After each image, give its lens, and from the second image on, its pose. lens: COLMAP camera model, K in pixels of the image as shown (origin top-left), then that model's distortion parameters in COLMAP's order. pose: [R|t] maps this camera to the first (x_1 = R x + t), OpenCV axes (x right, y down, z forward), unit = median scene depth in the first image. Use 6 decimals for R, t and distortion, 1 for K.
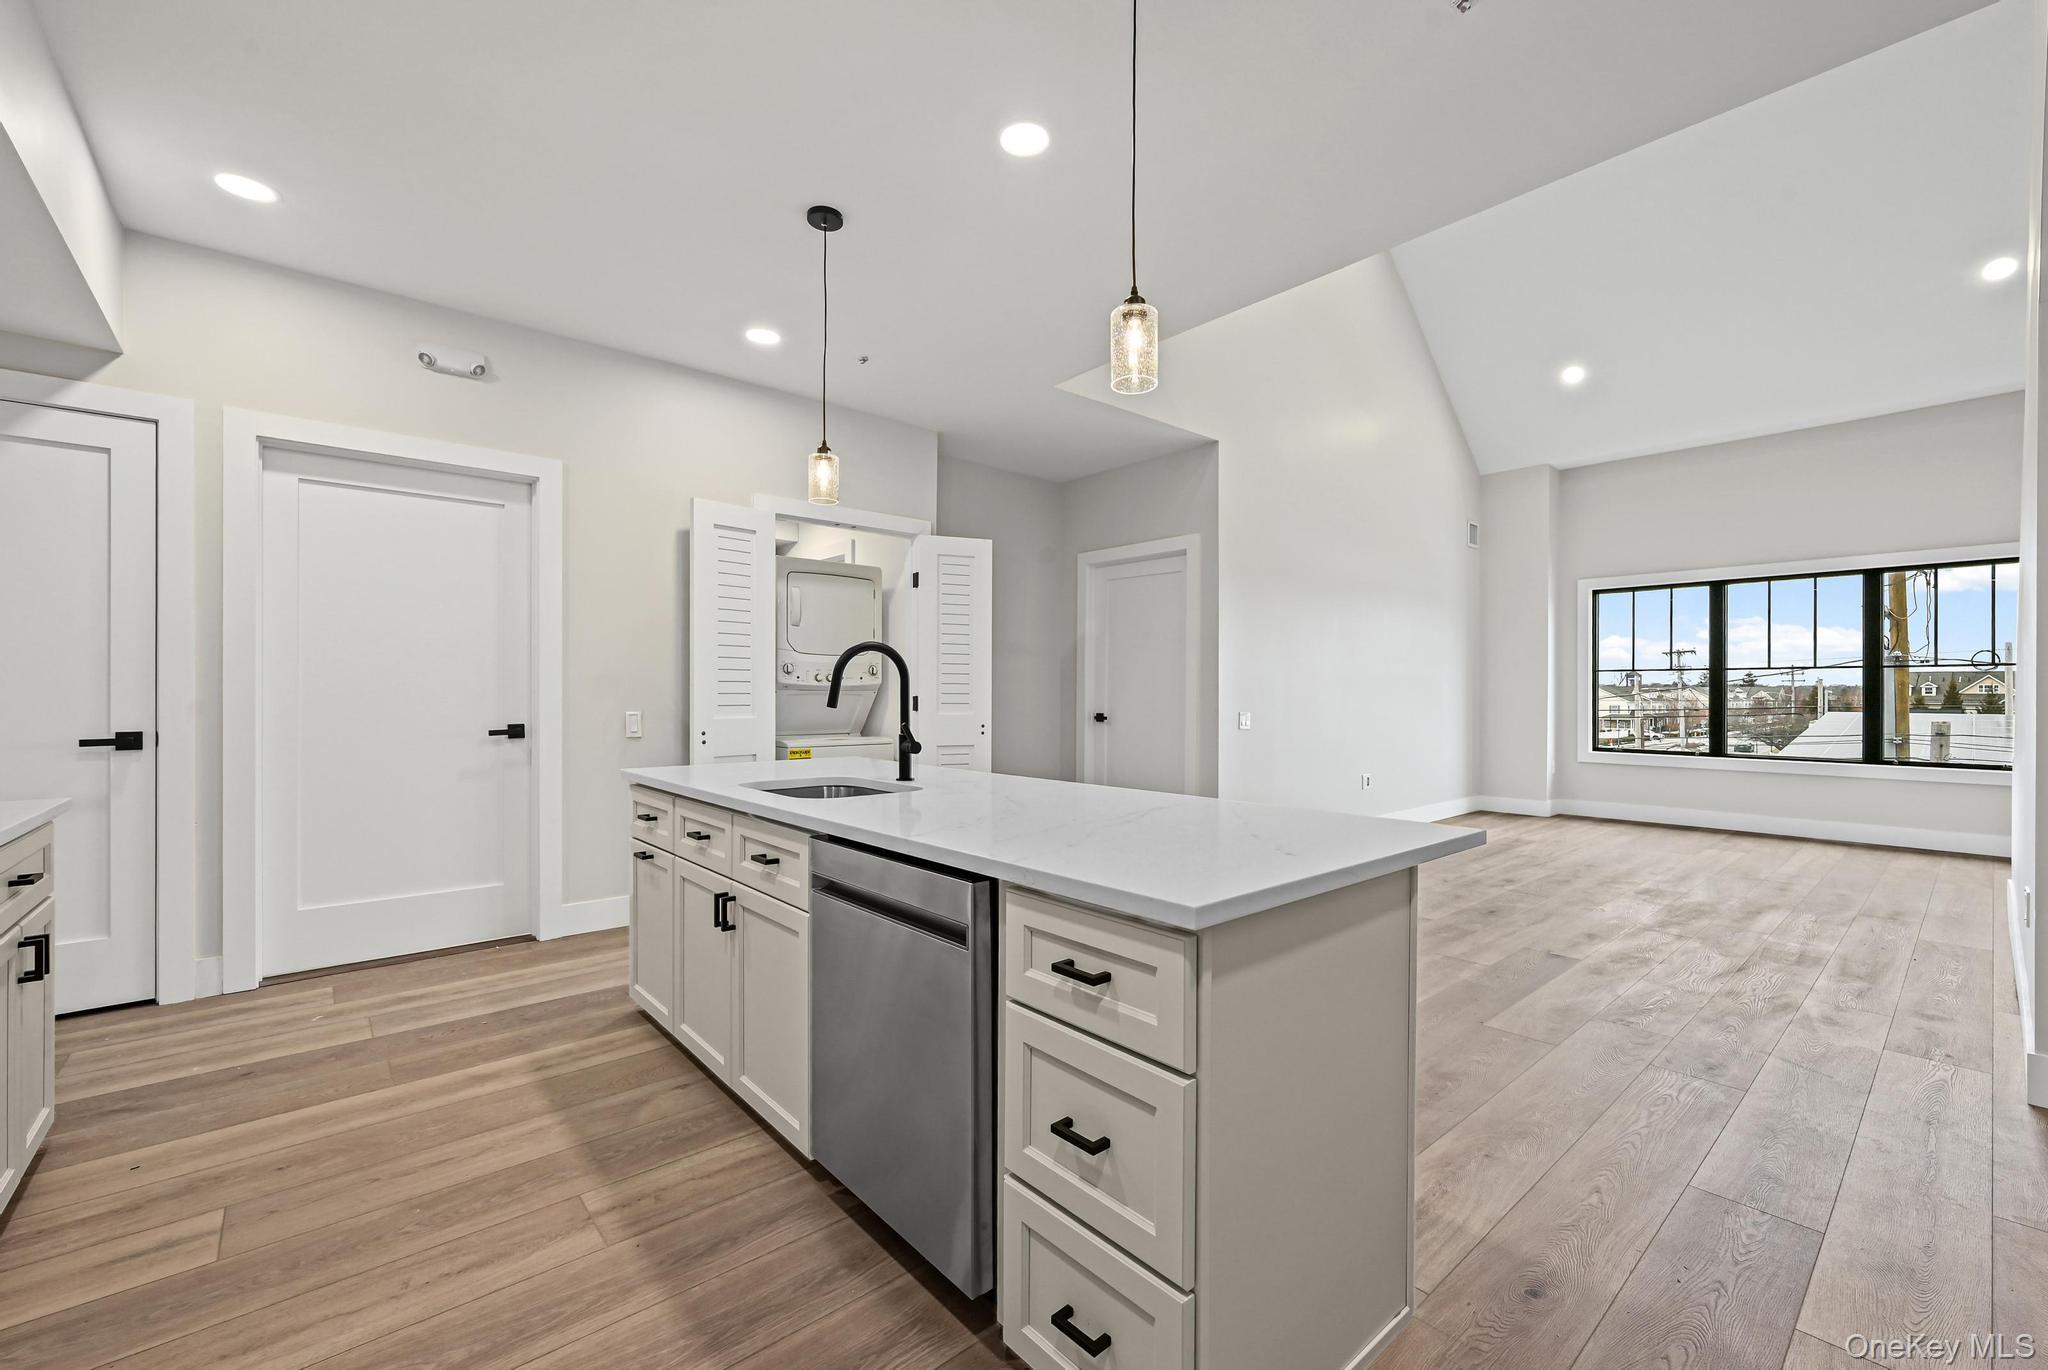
lens RADIAL K [[827.9, 0, 1018.2], [0, 827.9, 689.3], [0, 0, 1]] dist [-0.002548, -0.000567]
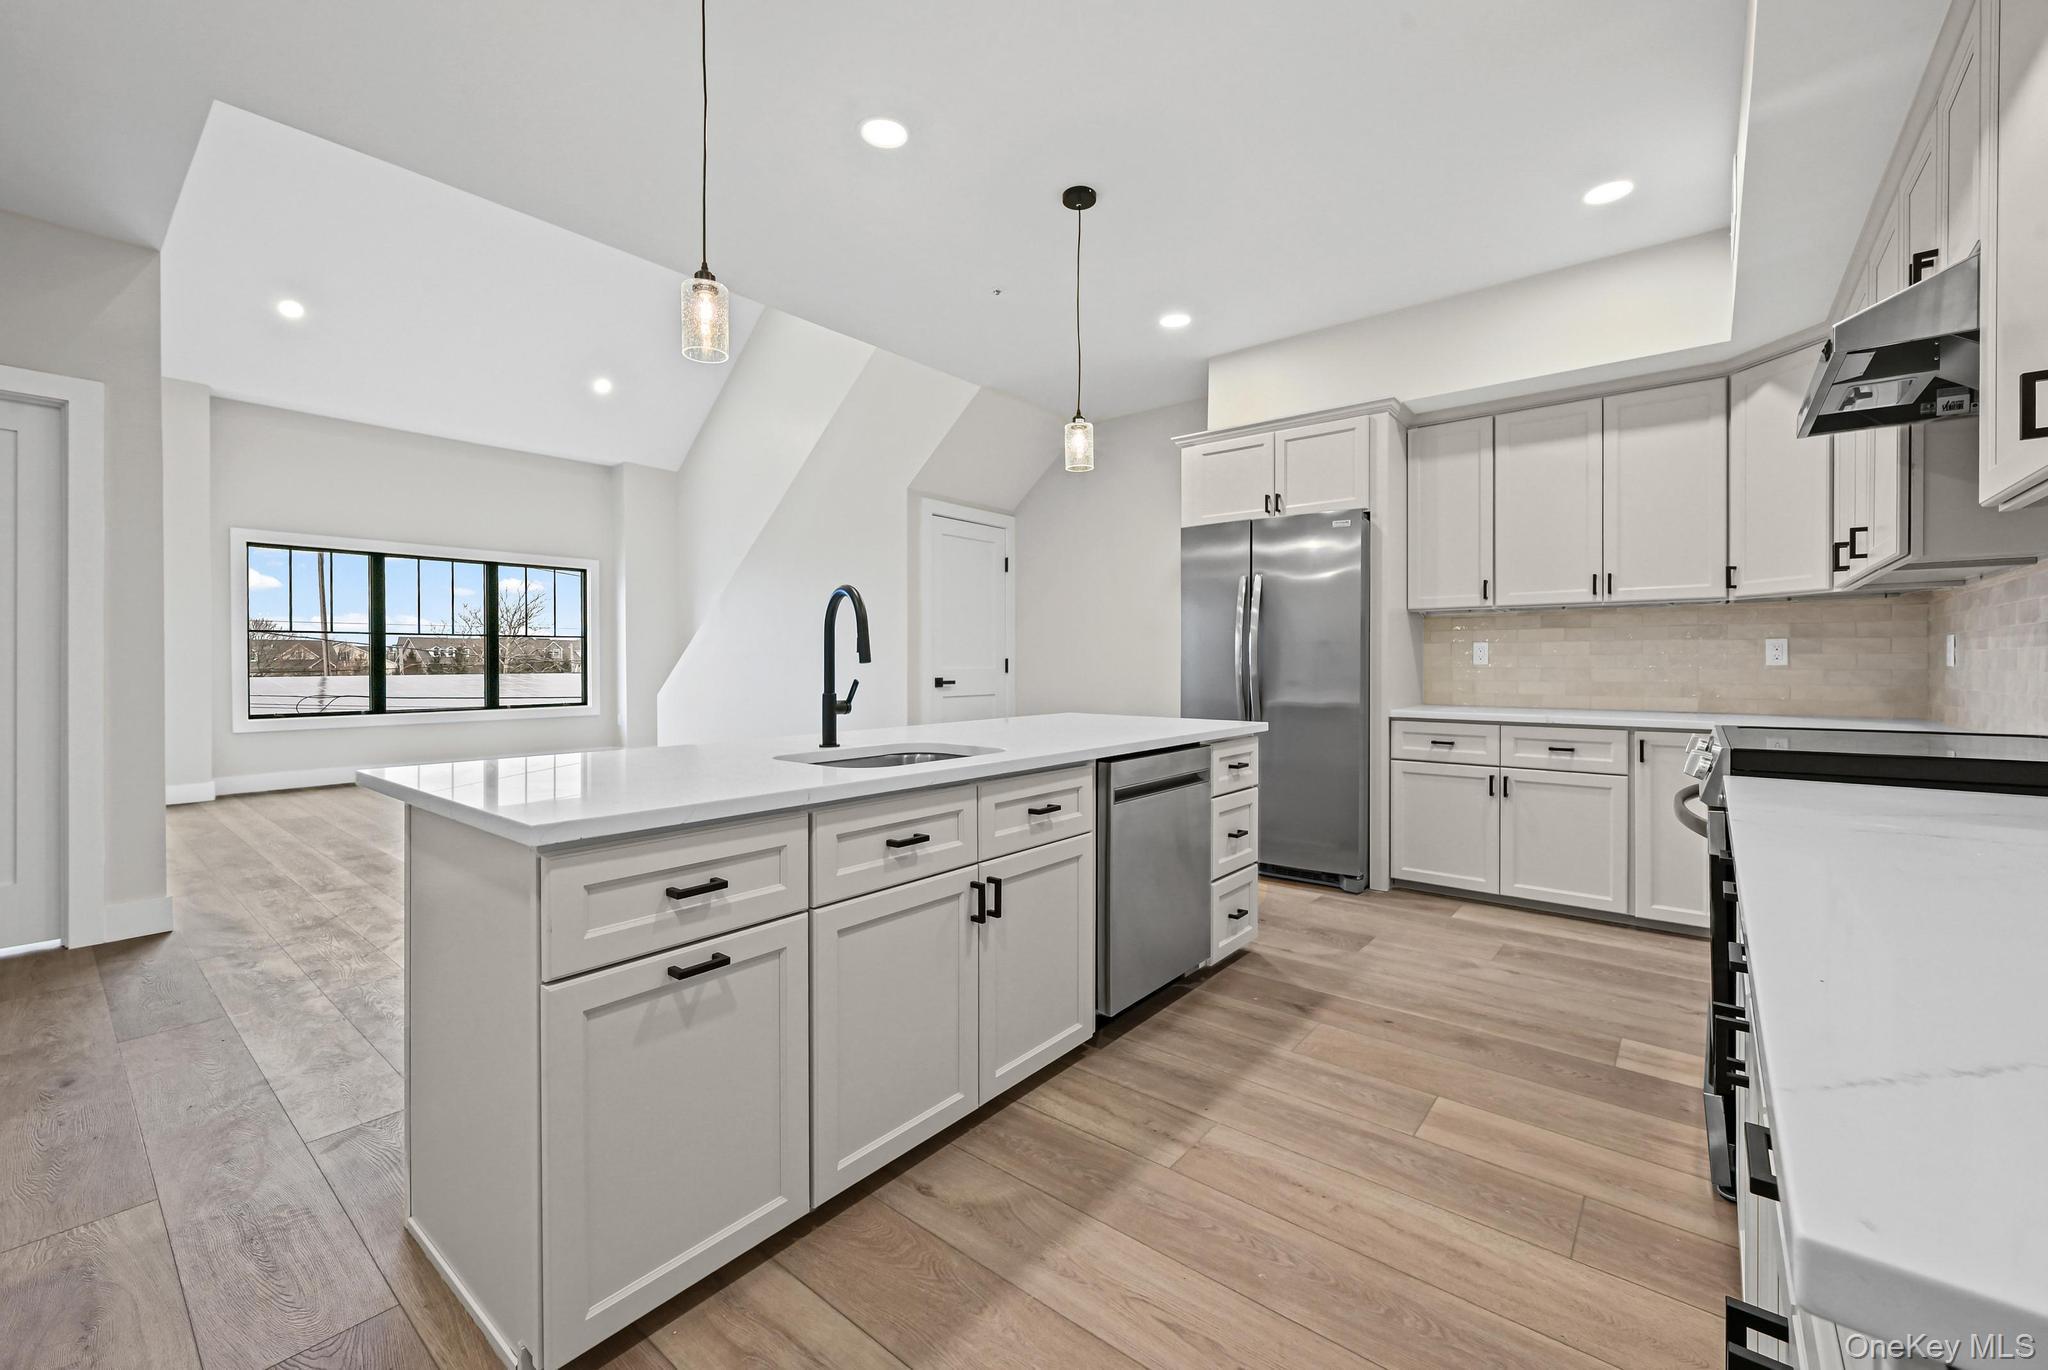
lens RADIAL K [[827.9, 0, 1029.2], [0, 827.9, 665.3], [0, 0, 1]] dist [-0.002548, -0.000567]
pose [[-0.166887, -0.008007, 0.985944, -1.233289], [-0.002988, 0.999967, 0.007615, 0.021234], [-0.985972, -0.001676, -0.166905, 1.129128]]
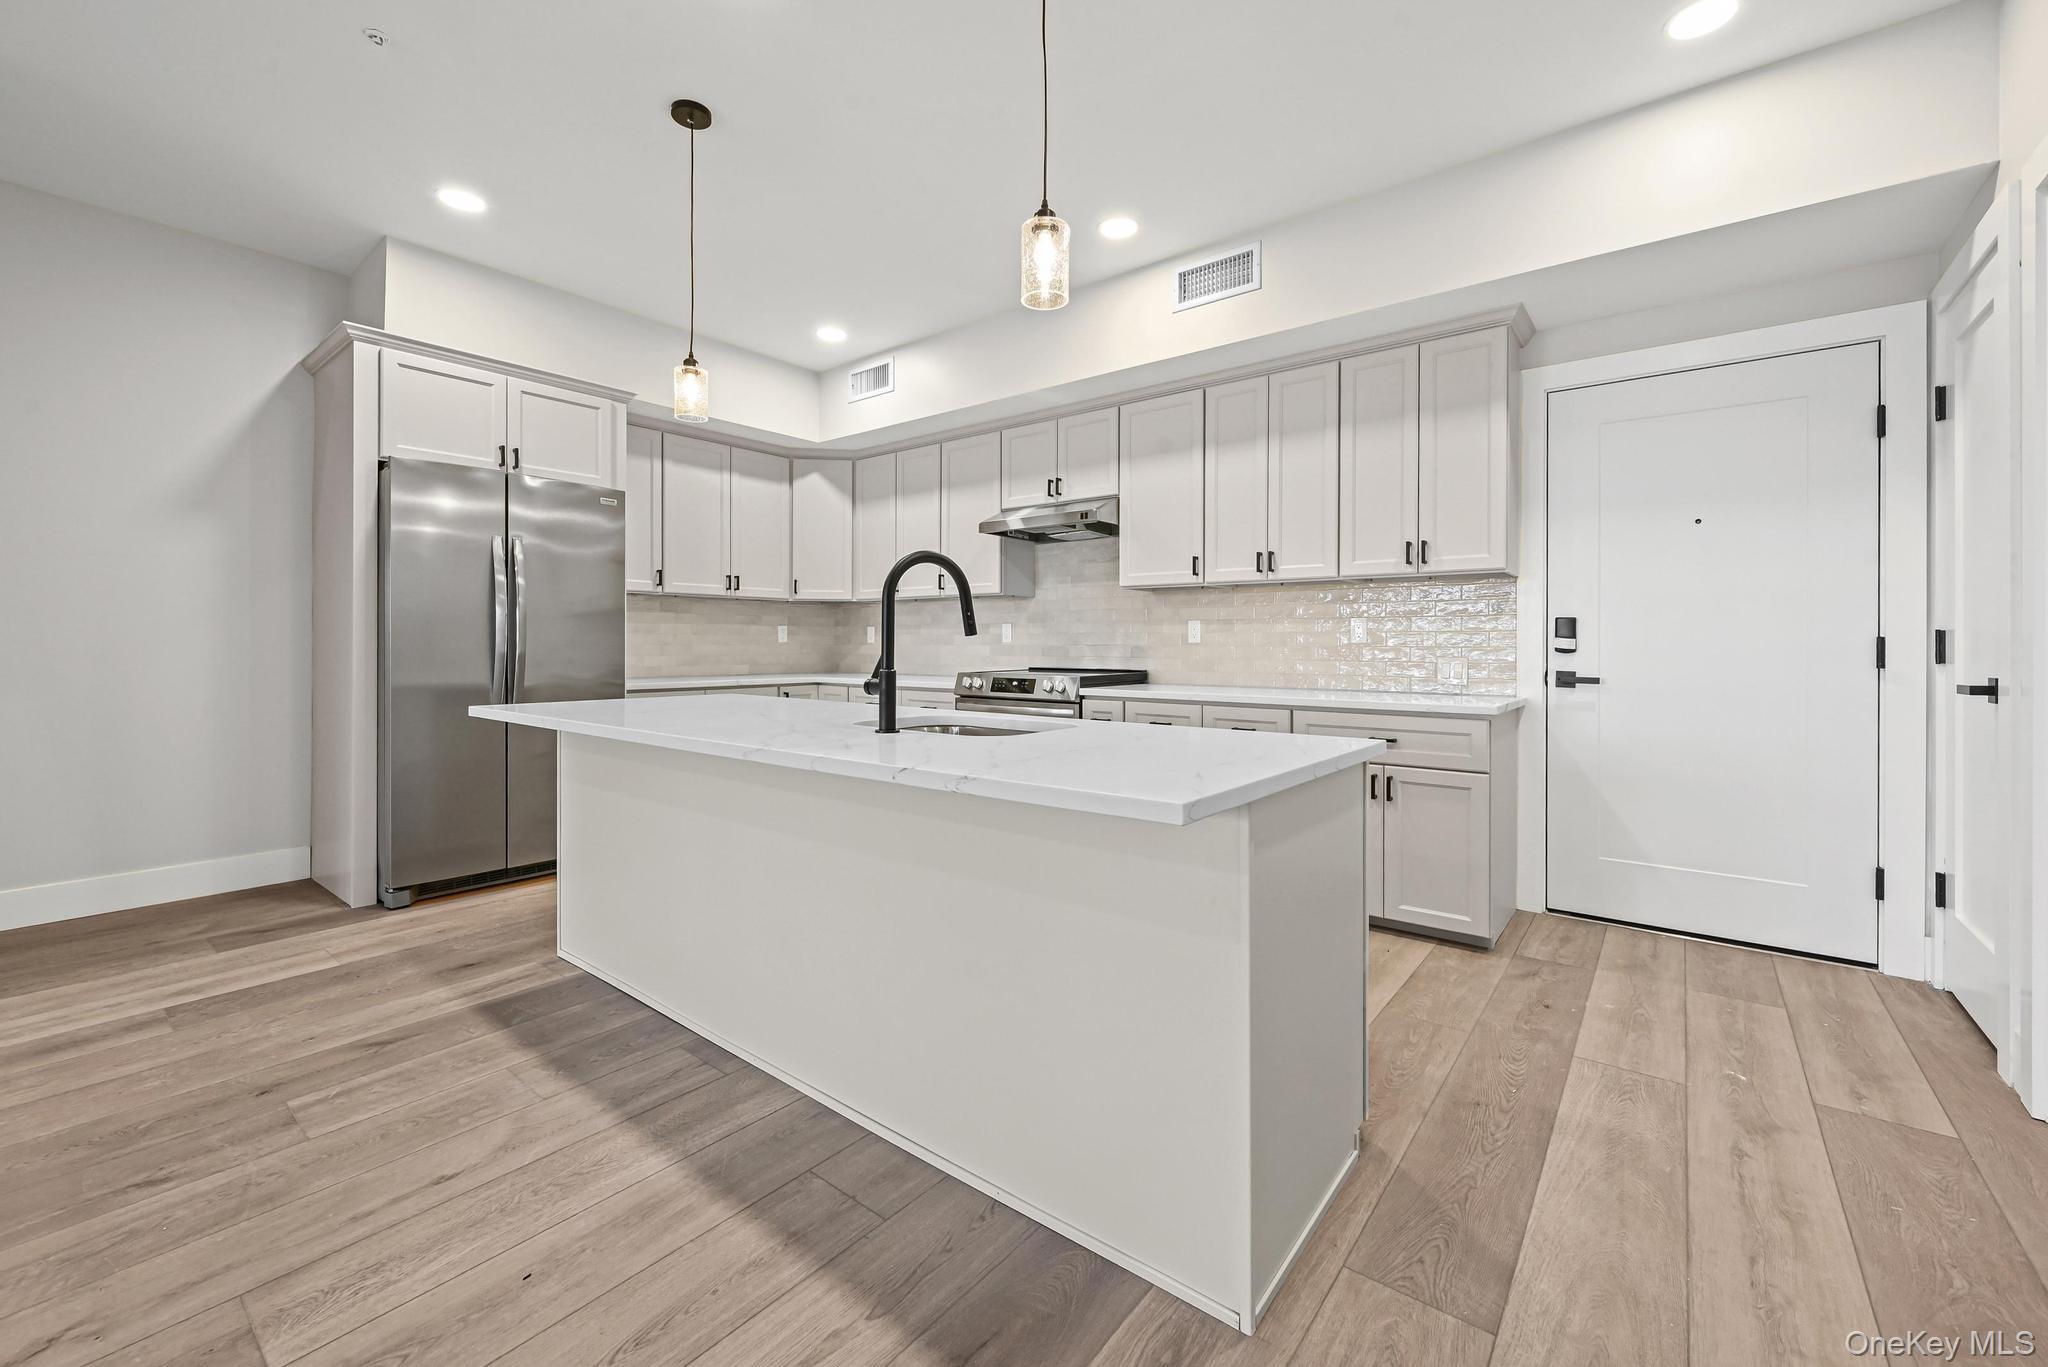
lens RADIAL K [[827.9, 0, 1014.2], [0, 827.9, 648.2], [0, 0, 1]] dist [-0.002548, -0.000567]
pose [[-0.984544, -0.002422, -0.175121, -0.143966], [-0.002920, 0.999992, 0.002591, 0.039056], [0.175114, 0.003062, -0.984543, 2.104999]]
